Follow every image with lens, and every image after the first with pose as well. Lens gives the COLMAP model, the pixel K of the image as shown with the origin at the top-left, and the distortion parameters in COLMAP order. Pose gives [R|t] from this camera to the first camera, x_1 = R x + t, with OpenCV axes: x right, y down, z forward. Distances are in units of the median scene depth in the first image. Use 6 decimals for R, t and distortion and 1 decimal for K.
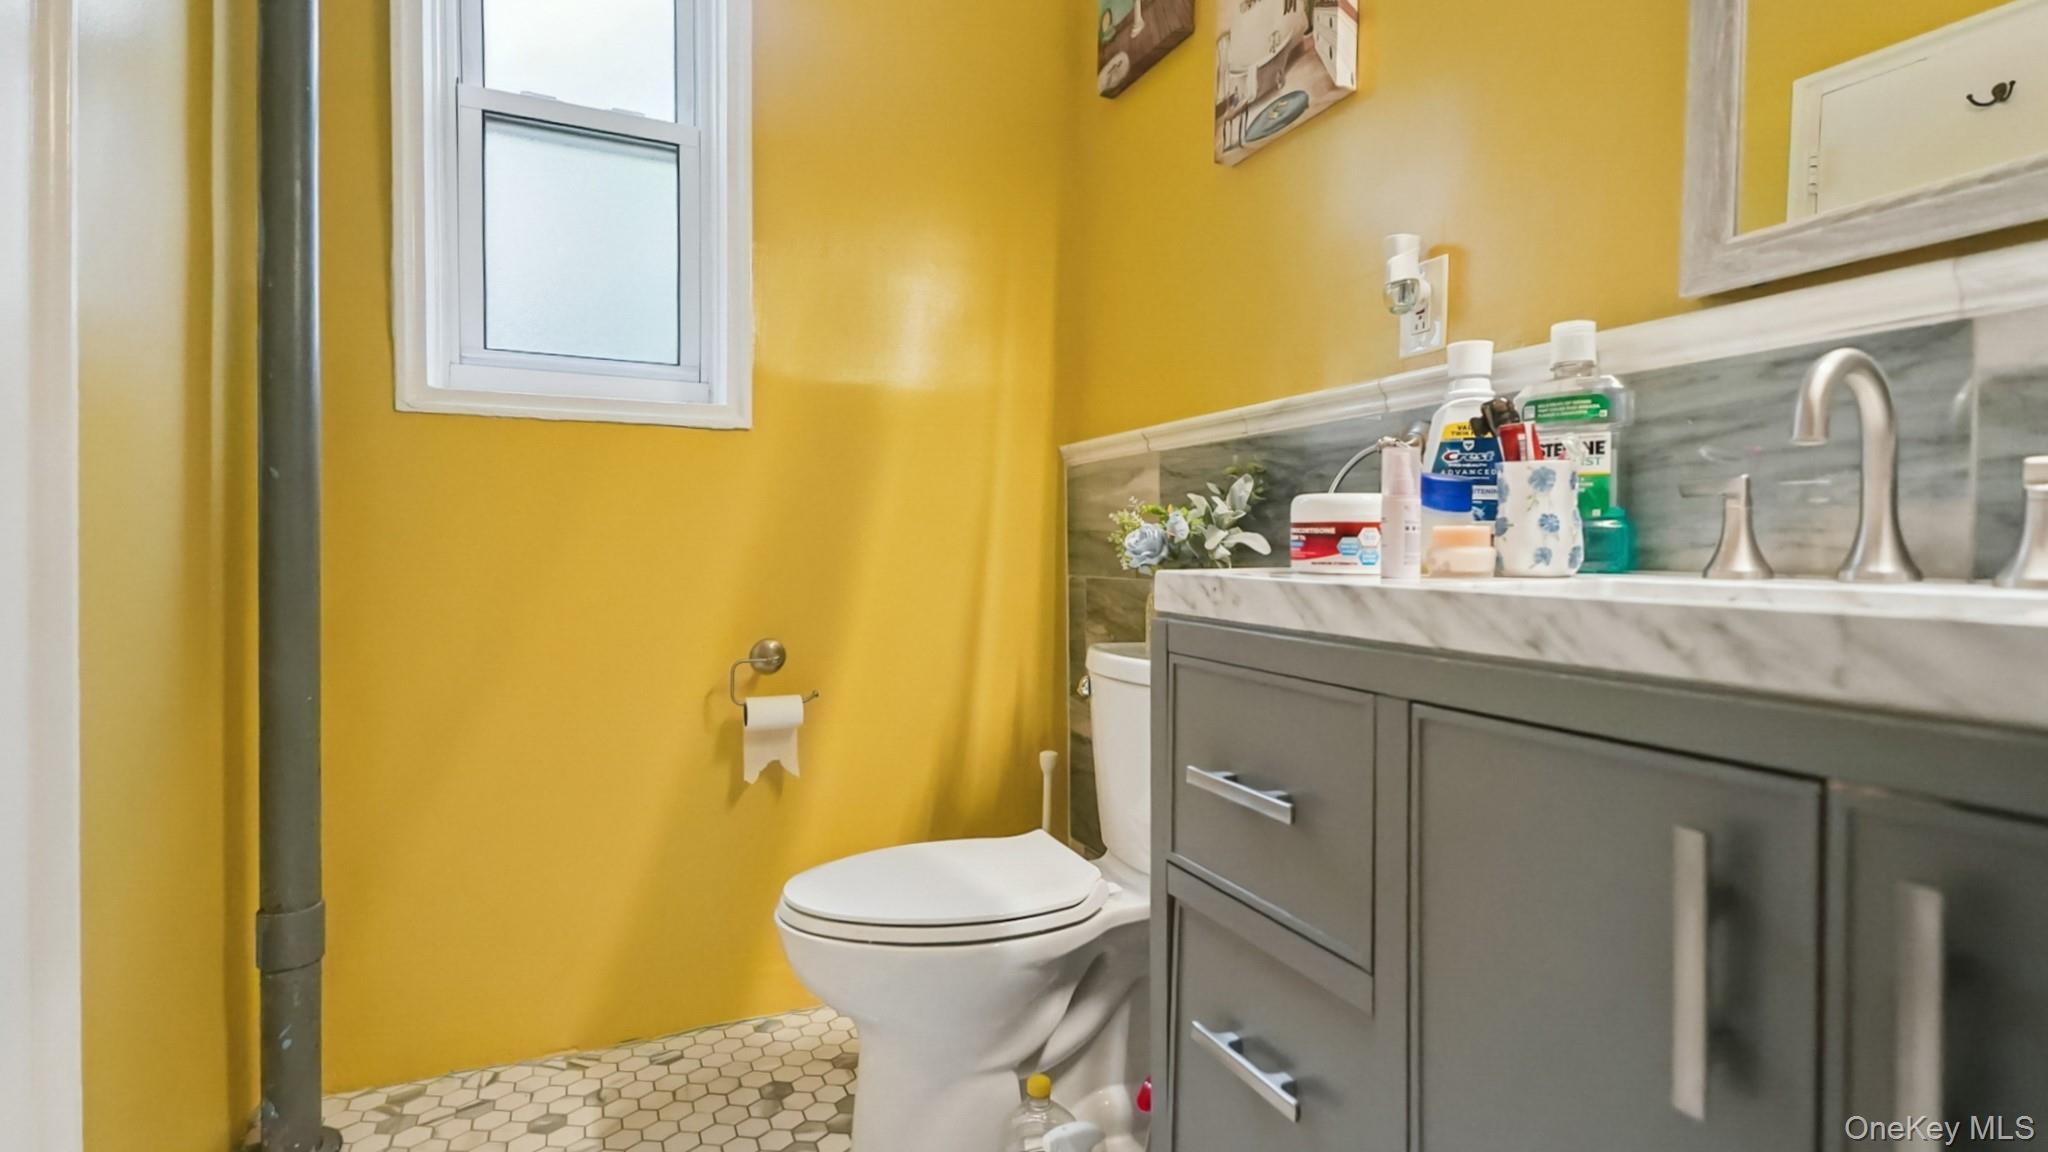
lens RADIAL K [[978.3, 0, 1022.6], [0, 978.3, 564.1], [0, 0, 1]] dist [0.006076, 0.000161]
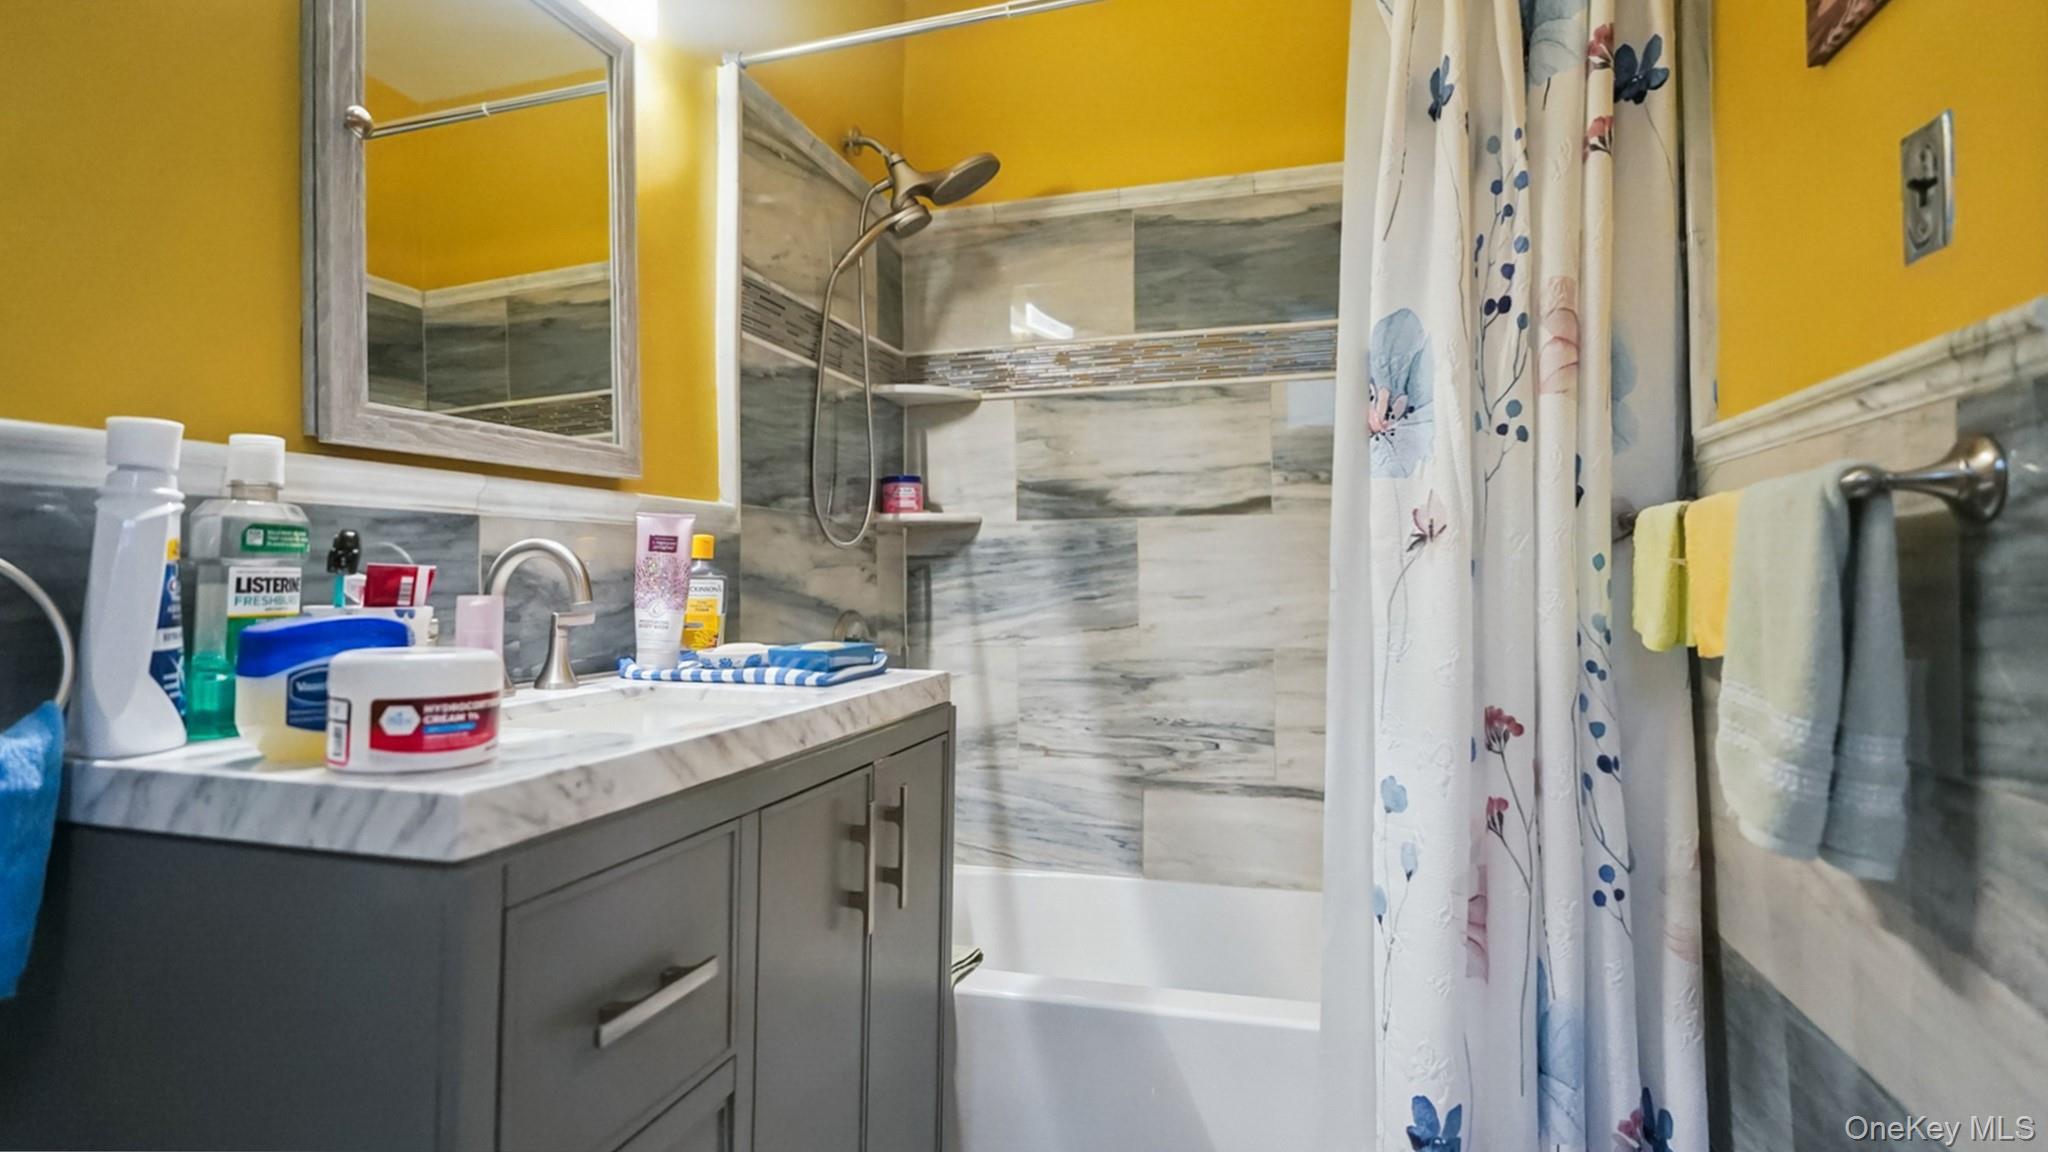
lens RADIAL K [[1009.7, 0, 1020.7], [0, 1009.7, 571.6], [0, 0, 1]] dist [-0.002493, -0.000562]
pose [[-0.751514, 0.002416, 0.659713, -0.664313], [0.013140, 0.999850, 0.011307, -0.165232], [-0.659586, 0.017166, -0.751433, 1.568636]]
